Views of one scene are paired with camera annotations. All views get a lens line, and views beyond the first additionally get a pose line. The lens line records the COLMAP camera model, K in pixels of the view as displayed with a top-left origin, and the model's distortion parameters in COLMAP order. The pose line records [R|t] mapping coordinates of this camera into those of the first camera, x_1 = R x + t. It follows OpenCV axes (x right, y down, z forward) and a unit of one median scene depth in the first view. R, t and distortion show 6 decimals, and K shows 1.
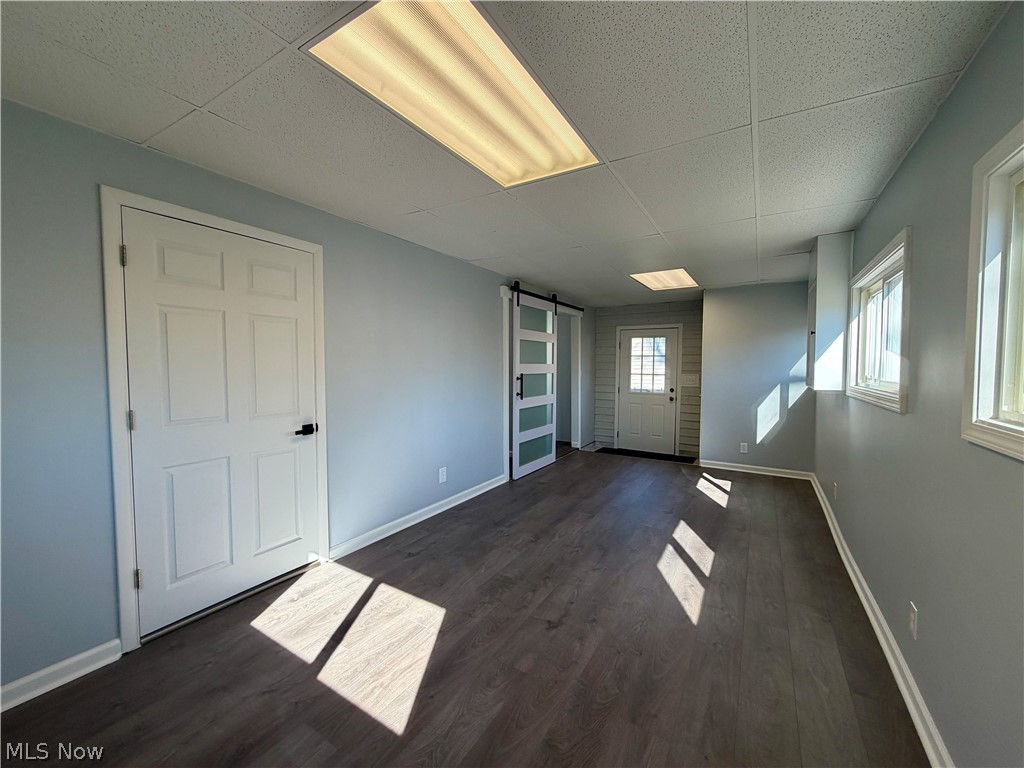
lens RADIAL K [[407.8, 0, 510.8], [0, 407.8, 384.8], [0, 0, 1]] dist [-0.000727, 0.000182]
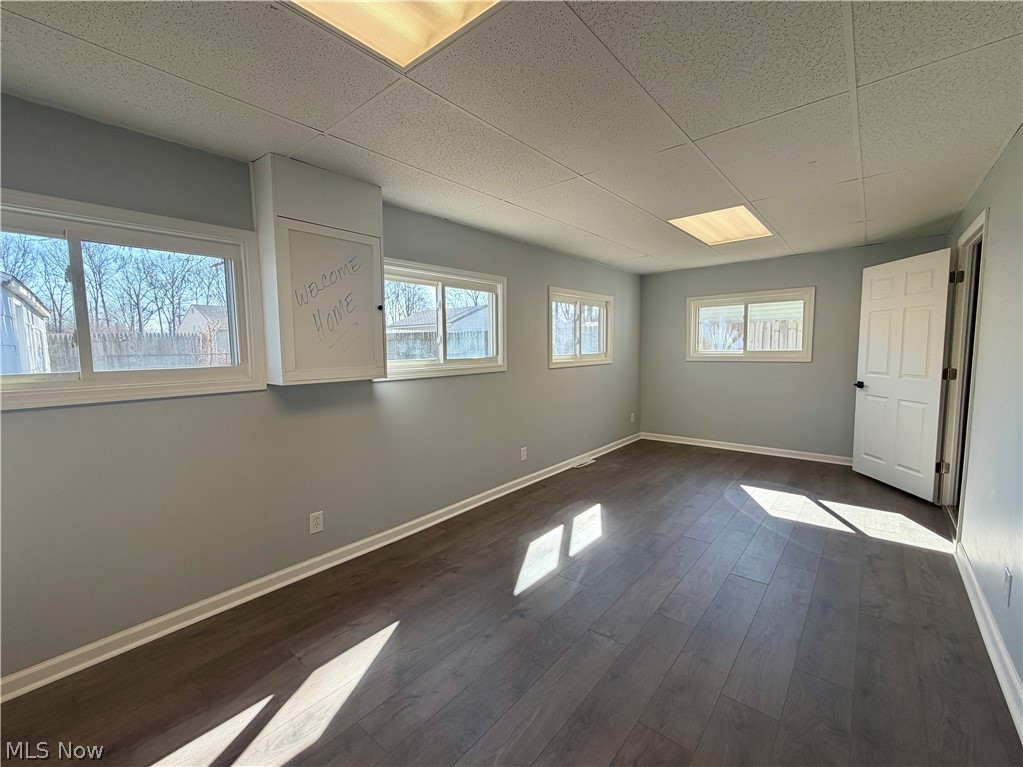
lens RADIAL K [[434.1, 0, 511.5], [0, 434.1, 383.5], [0, 0, 1]] dist [0.000027, -0.000119]
pose [[-0.989323, 0.000127, 0.145738, 0.341745], [0.019999, 0.990658, 0.134895, -0.085151], [-0.144360, 0.136370, -0.980083, 1.694389]]
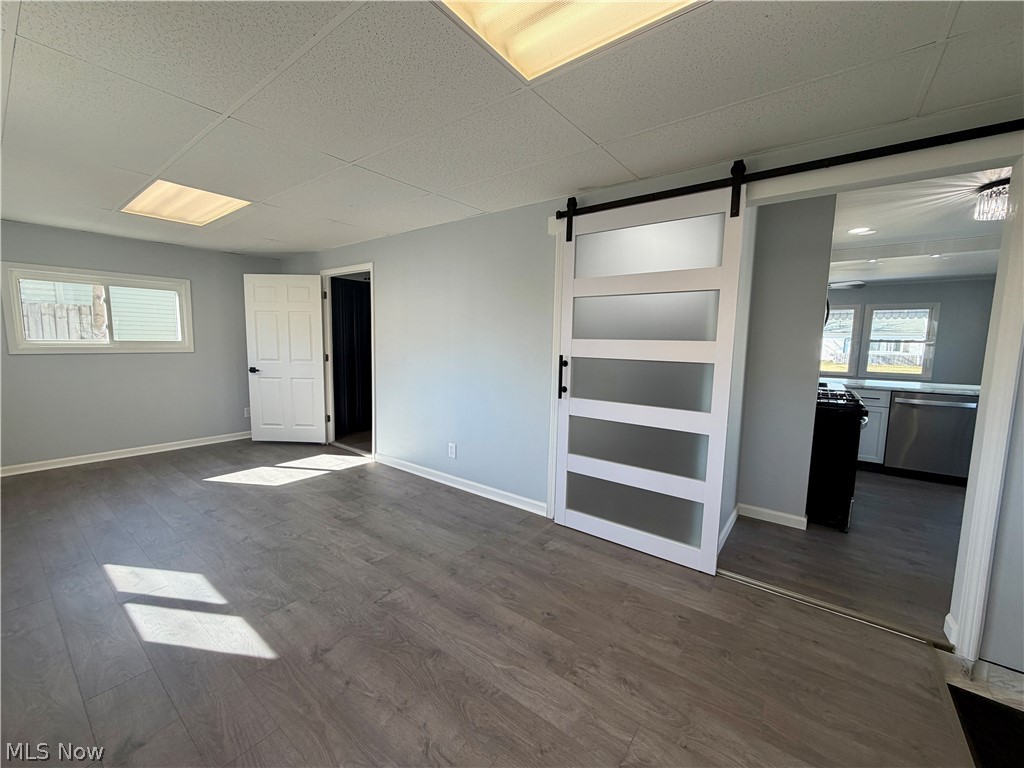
lens RADIAL K [[407.8, 0, 510.8], [0, 407.8, 384.8], [0, 0, 1]] dist [-0.000727, 0.000182]
pose [[-0.099882, 0.103996, -0.989550, 0.872948], [-0.069296, 0.991381, 0.111183, -0.063521], [0.992583, 0.079677, -0.091815, 1.359455]]
